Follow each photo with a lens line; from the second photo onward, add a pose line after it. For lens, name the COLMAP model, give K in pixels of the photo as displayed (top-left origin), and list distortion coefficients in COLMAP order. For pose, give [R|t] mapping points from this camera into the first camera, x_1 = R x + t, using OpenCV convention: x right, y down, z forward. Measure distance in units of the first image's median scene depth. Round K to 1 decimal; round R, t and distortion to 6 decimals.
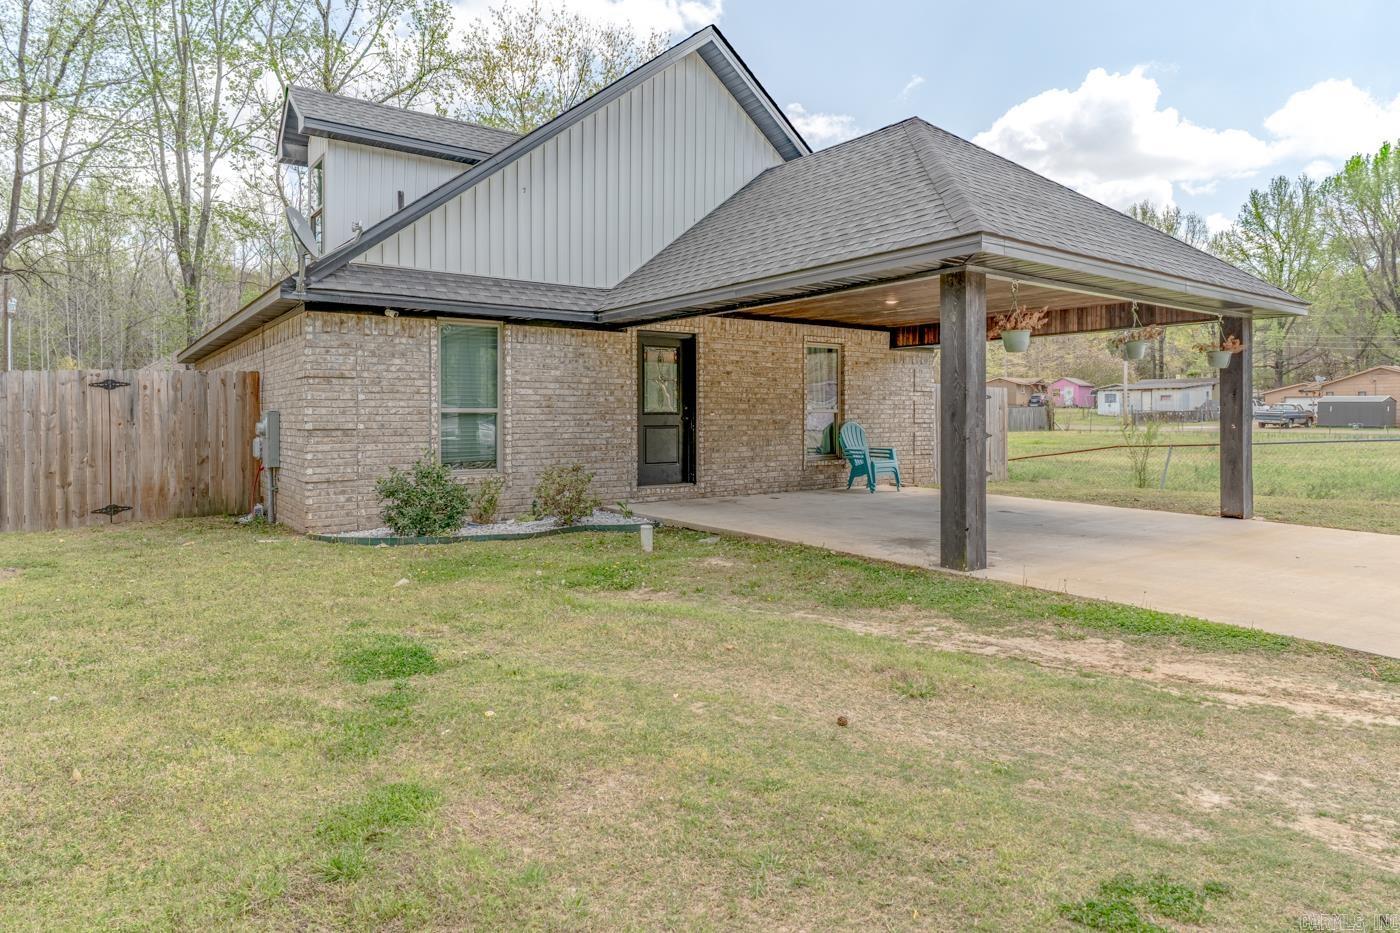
lens RADIAL K [[817.1, 0, 680.2], [0, 817.1, 415.0], [0, 0, 1]] dist [0.006511, 0.000070]
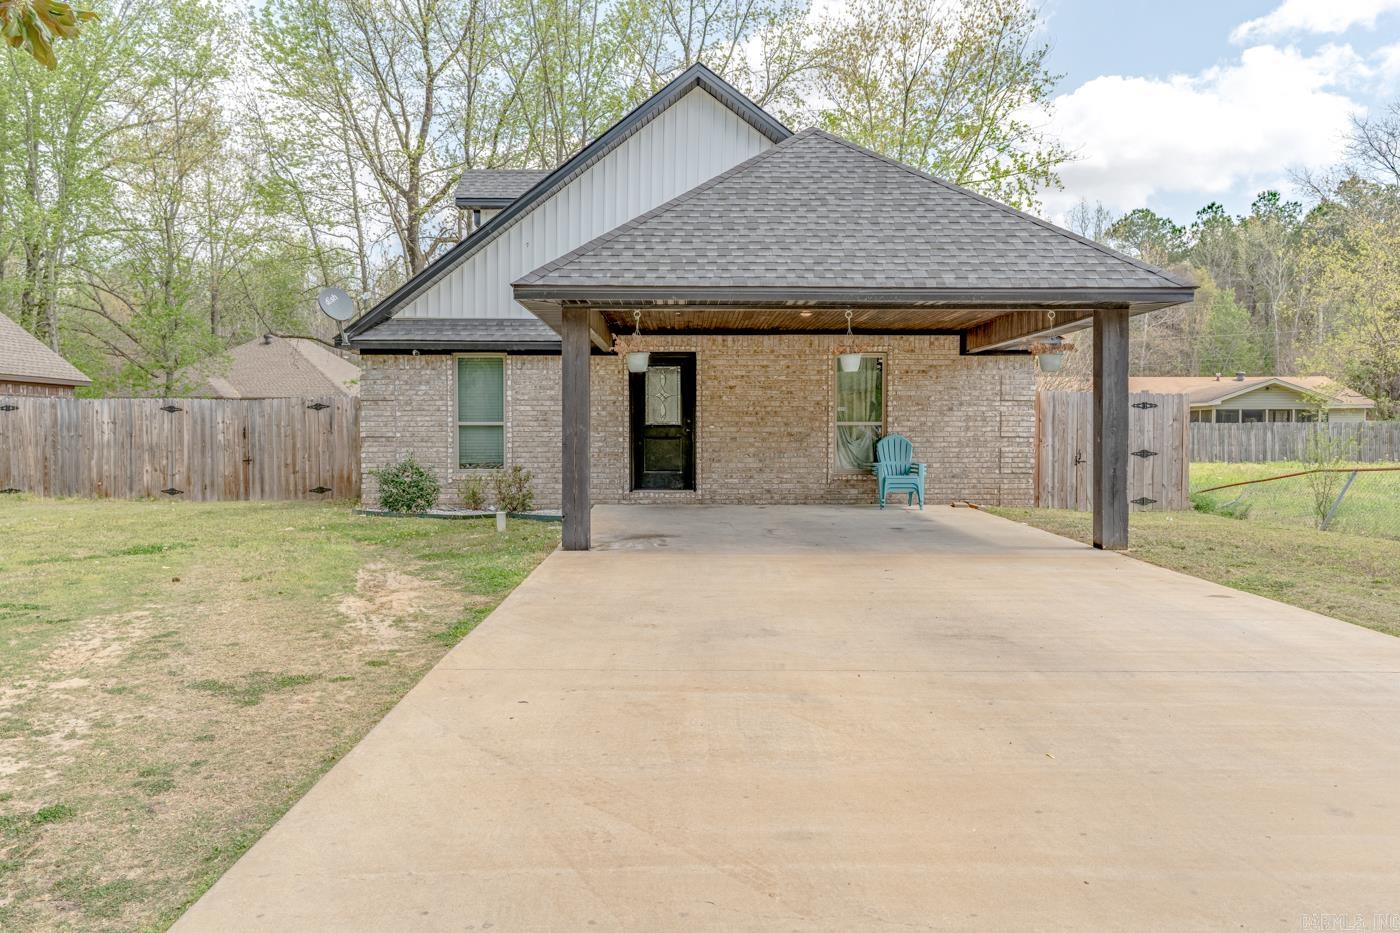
lens RADIAL K [[997.7, 0, 698.3], [0, 997.7, 466.2], [0, 0, 1]] dist [0.007052, -0.002870]
pose [[0.817677, 0.022309, -0.575245, 0.863844], [-0.001680, 0.999337, 0.036369, 0.003695], [0.575675, -0.028771, 0.817172, -0.089235]]
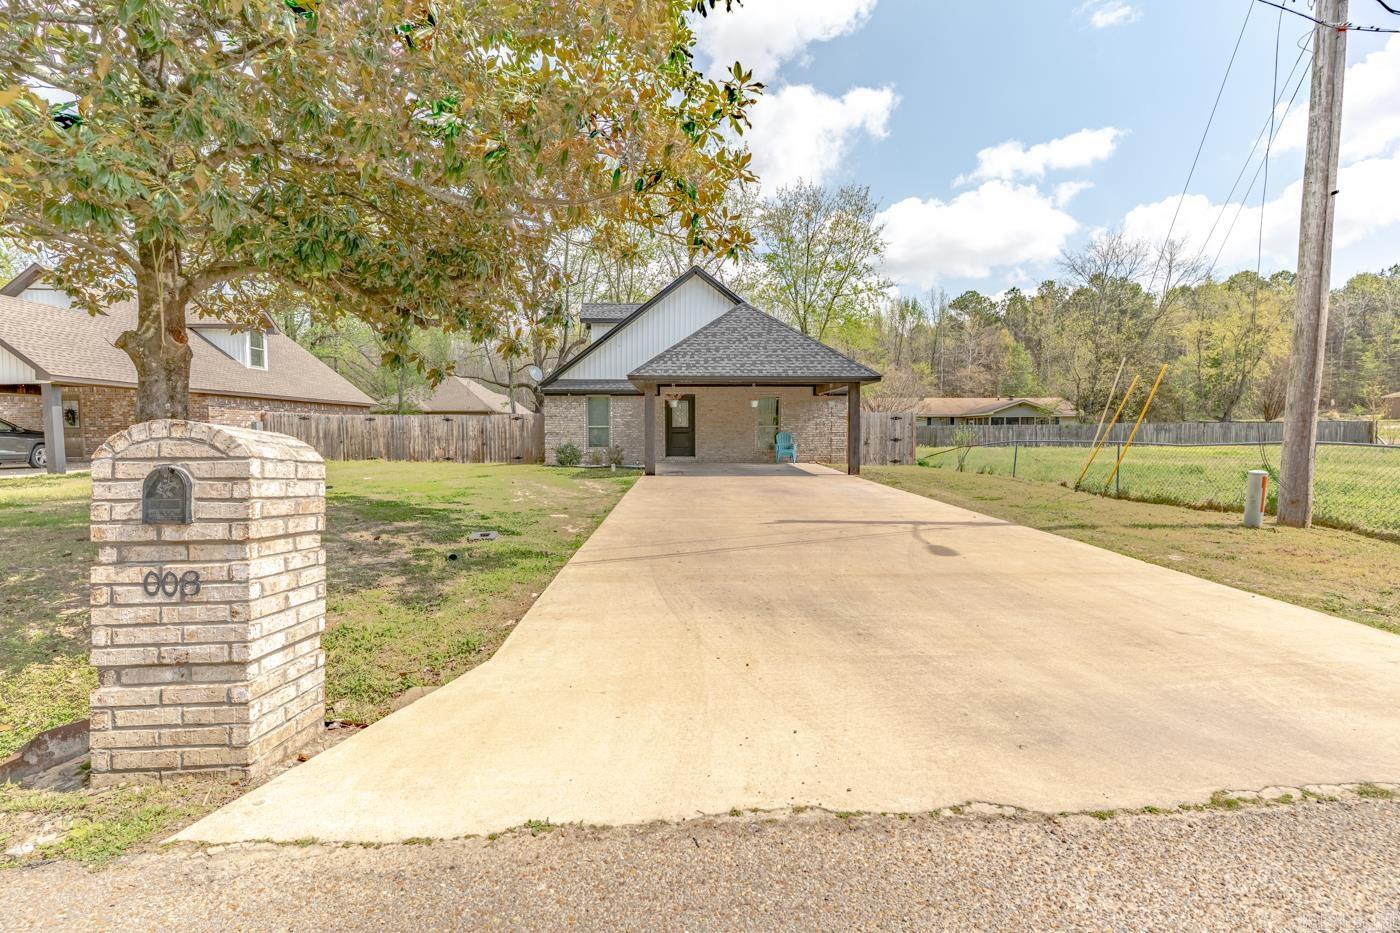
lens RADIAL K [[666.7, 0, 701.5], [0, 666.7, 472.0], [0, 0, 1]] dist [0.002098, -0.002257]
pose [[0.822785, 0.037399, -0.567121, 1.275599], [-0.000658, 0.997895, 0.064852, 0.001310], [0.568353, -0.052986, 0.821077, -0.677894]]
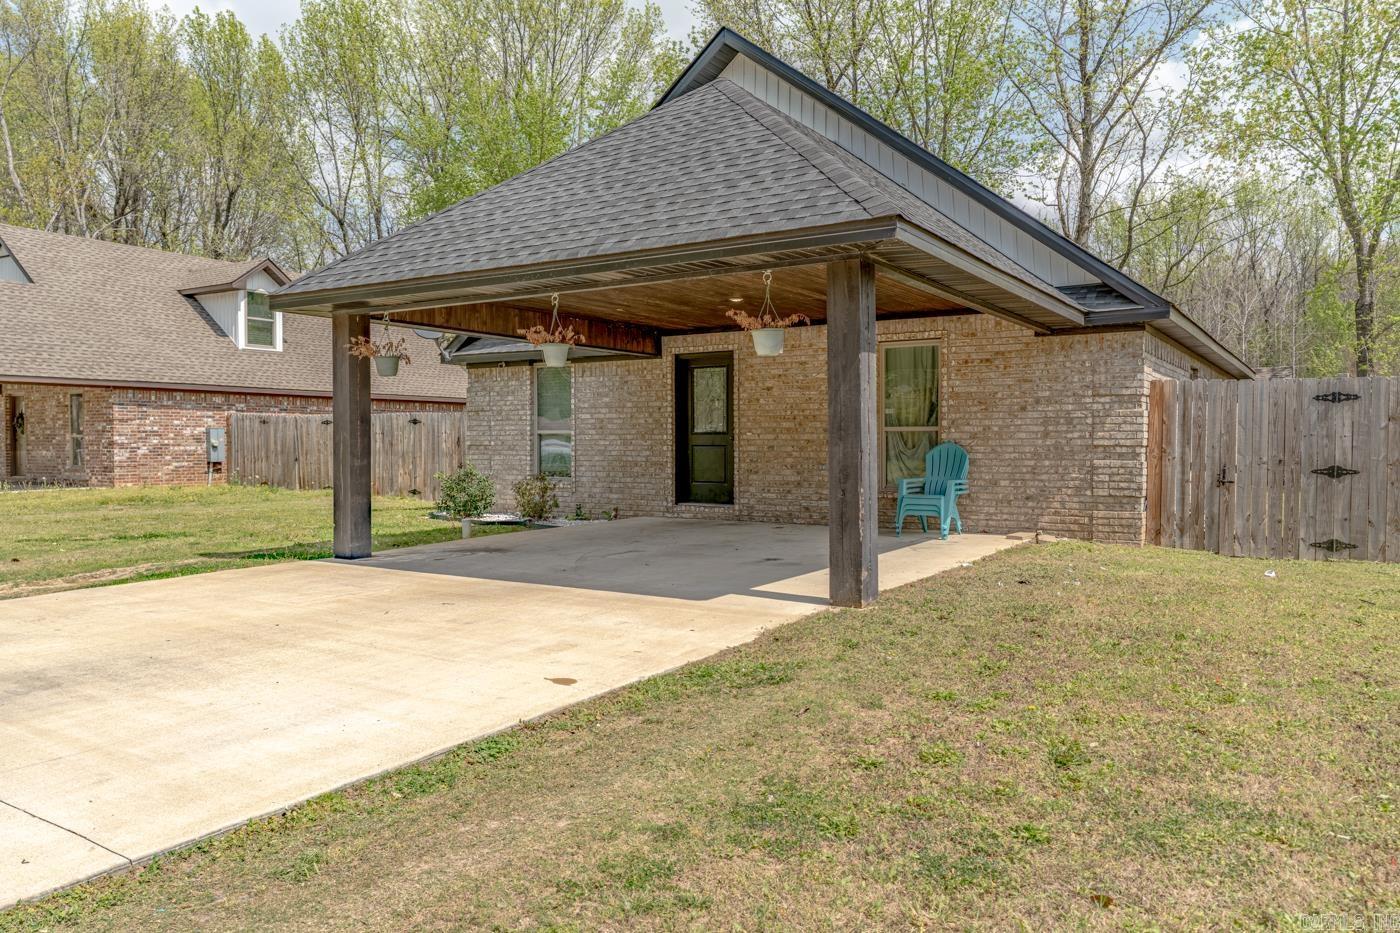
lens RADIAL K [[997.7, 0, 701.6], [0, 997.7, 463.5], [0, 0, 1]] dist [0.007052, -0.002870]
pose [[0.373939, 0.024002, -0.927143, 1.211685], [0.003338, 0.999624, 0.027224, 0.001907], [0.927447, -0.013275, 0.373718, 0.573287]]
